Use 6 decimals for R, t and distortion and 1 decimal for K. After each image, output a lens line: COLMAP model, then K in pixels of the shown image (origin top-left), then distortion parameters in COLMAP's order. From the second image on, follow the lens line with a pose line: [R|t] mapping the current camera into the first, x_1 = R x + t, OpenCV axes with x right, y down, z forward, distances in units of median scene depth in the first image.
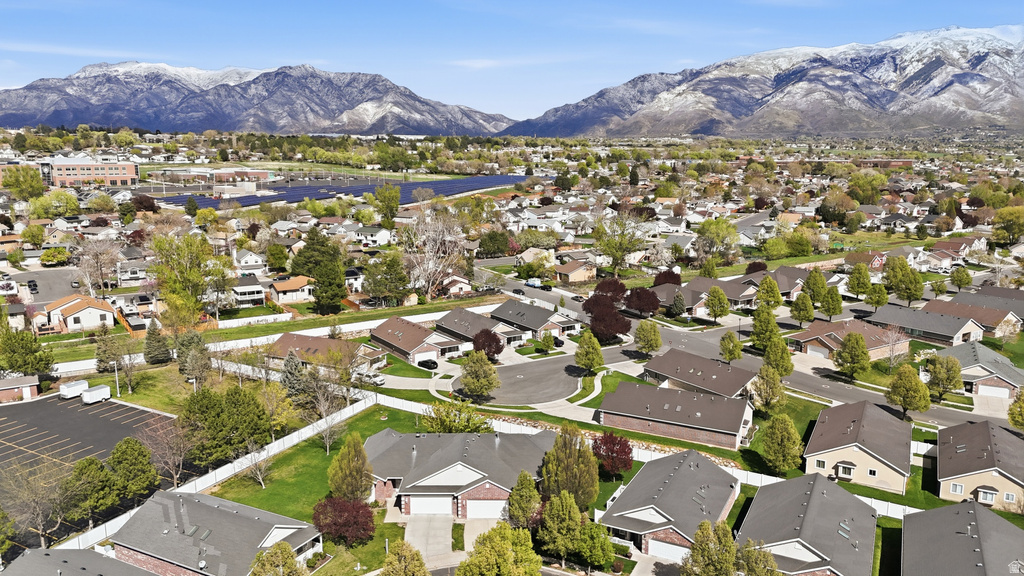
lens RADIAL K [[750.1, 0, 513.3], [0, 750.1, 290.6], [0, 0, 1]] dist [0.071087, -0.059685]
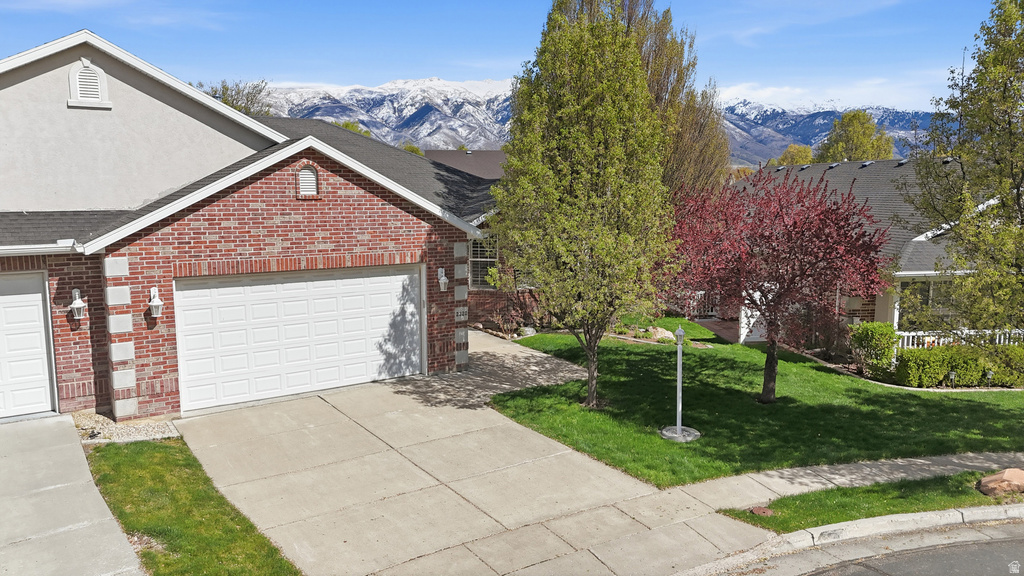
lens RADIAL K [[750.1, 0, 513.3], [0, 750.1, 290.6], [0, 0, 1]] dist [0.071087, -0.059685]
pose [[0.821071, -0.079190, 0.565306, -0.010420], [0.105046, 0.994379, -0.013276, 0.032929], [-0.561077, 0.070283, 0.824774, 0.095922]]
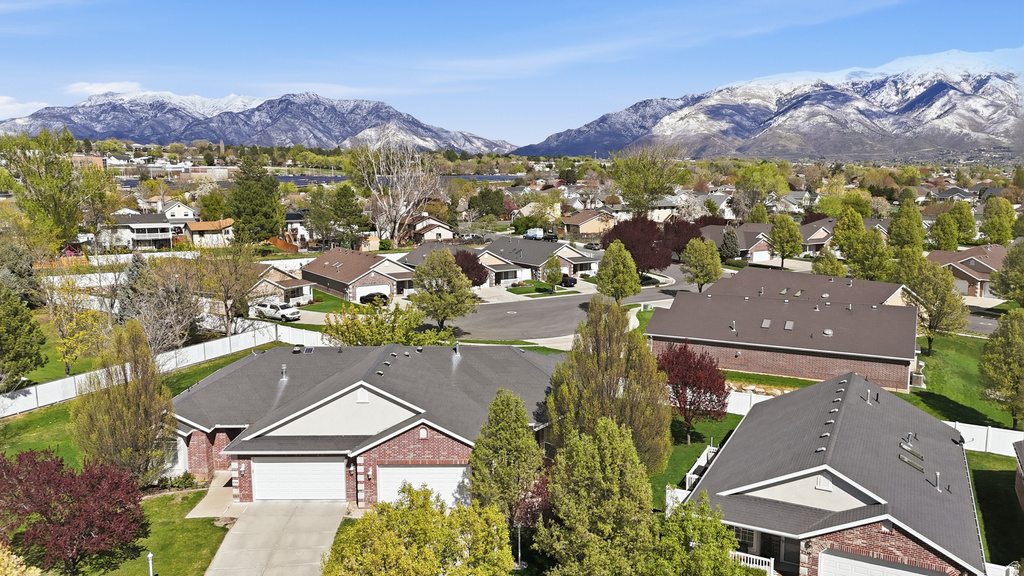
lens RADIAL K [[750.1, 0, 513.3], [0, 750.1, 290.6], [0, 0, 1]] dist [0.071087, -0.059685]
pose [[0.999985, -0.003651, -0.004102, 0.002388], [0.003504, 0.999371, -0.035286, 0.021762], [0.004228, 0.035272, 0.999369, 0.063216]]
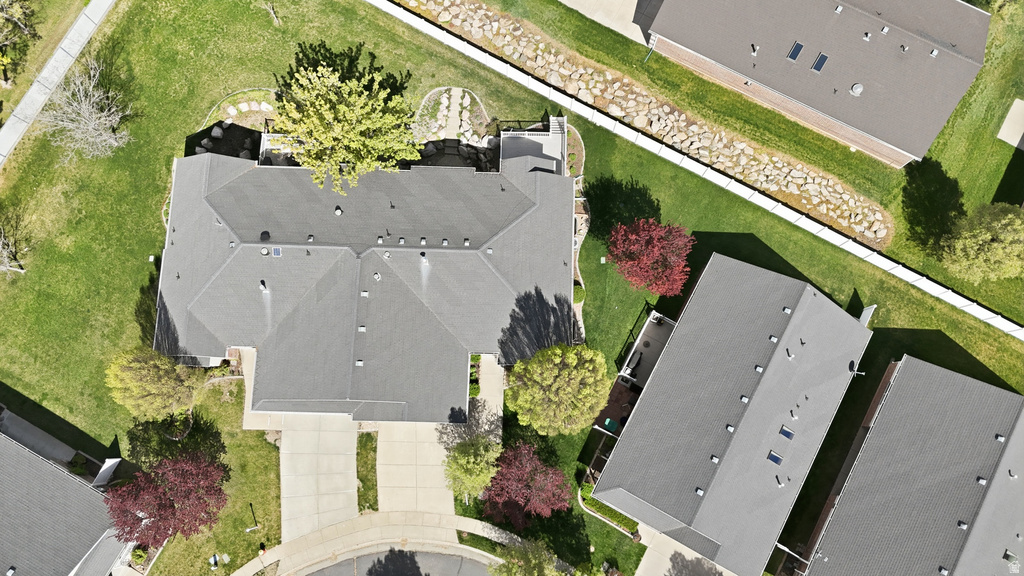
lens RADIAL K [[750.1, 0, 513.3], [0, 750.1, 290.6], [0, 0, 1]] dist [0.071087, -0.059685]
pose [[0.999710, 0.019192, -0.014538, 0.005819], [0.006537, 0.364763, 0.931077, -0.033457], [0.023172, -0.930902, 0.364532, 0.100915]]
